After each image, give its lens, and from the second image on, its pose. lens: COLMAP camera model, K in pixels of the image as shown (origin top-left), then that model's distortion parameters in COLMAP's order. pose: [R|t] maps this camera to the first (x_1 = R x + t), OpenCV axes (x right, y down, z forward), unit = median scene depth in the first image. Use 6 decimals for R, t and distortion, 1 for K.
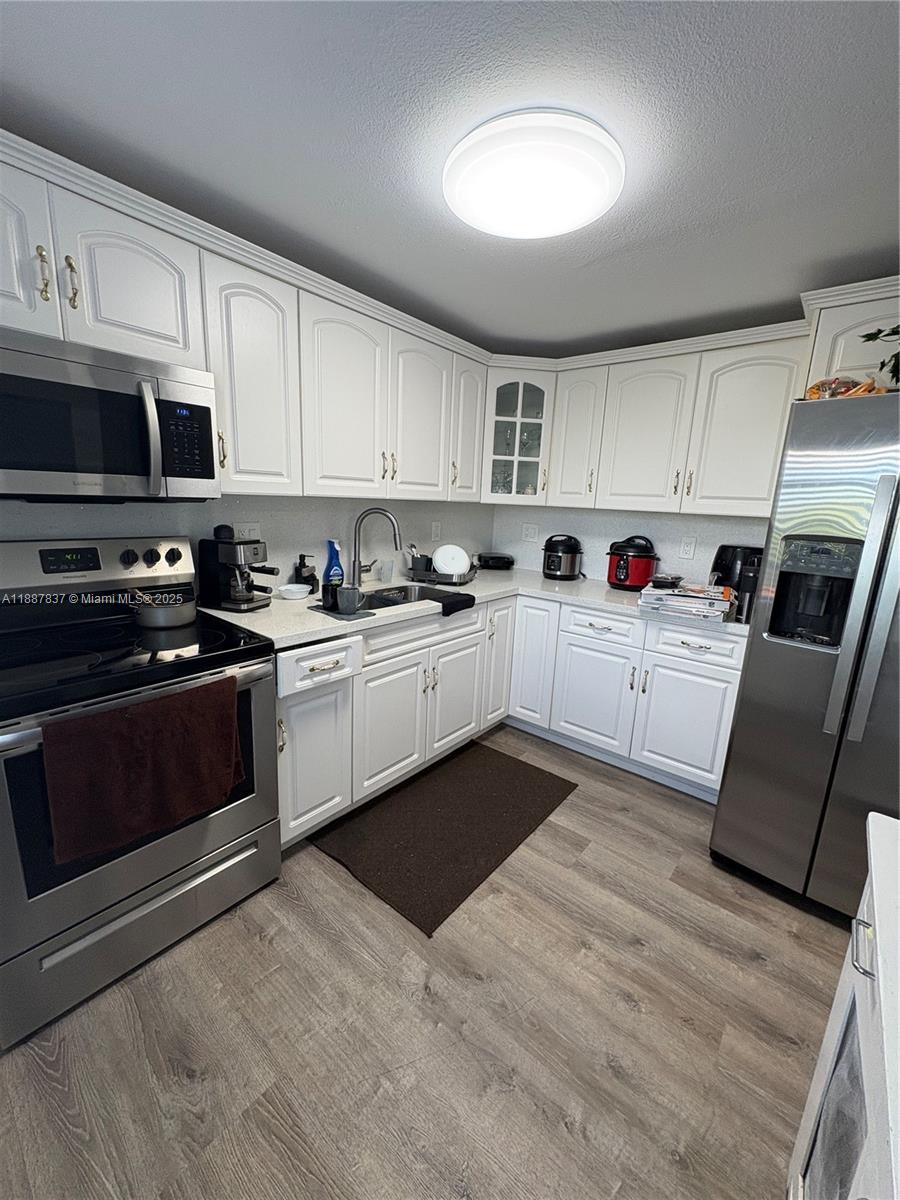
lens RADIAL K [[478.6, 0, 450.0], [0, 478.6, 600.0], [0, 0, 1]] dist [0.009448, -0.000720]
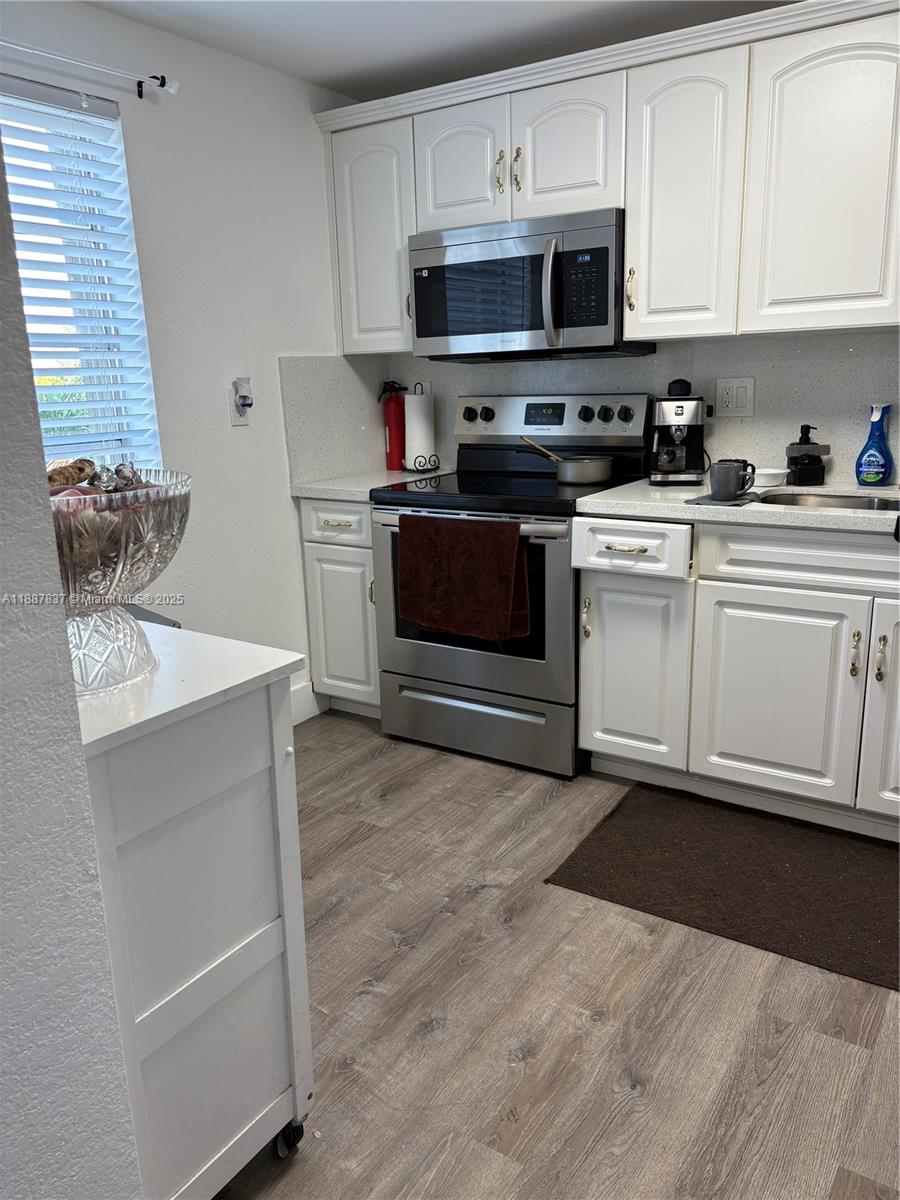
lens RADIAL K [[900.1, 0, 450.0], [0, 900.1, 600.0], [0, 0, 1]] dist [0.006344, 0.006868]
pose [[0.120331, 0.195715, -0.973250, 1.287492], [-0.170839, 0.969831, 0.173905, 0.010084], [0.977924, 0.145343, 0.150137, 0.540421]]
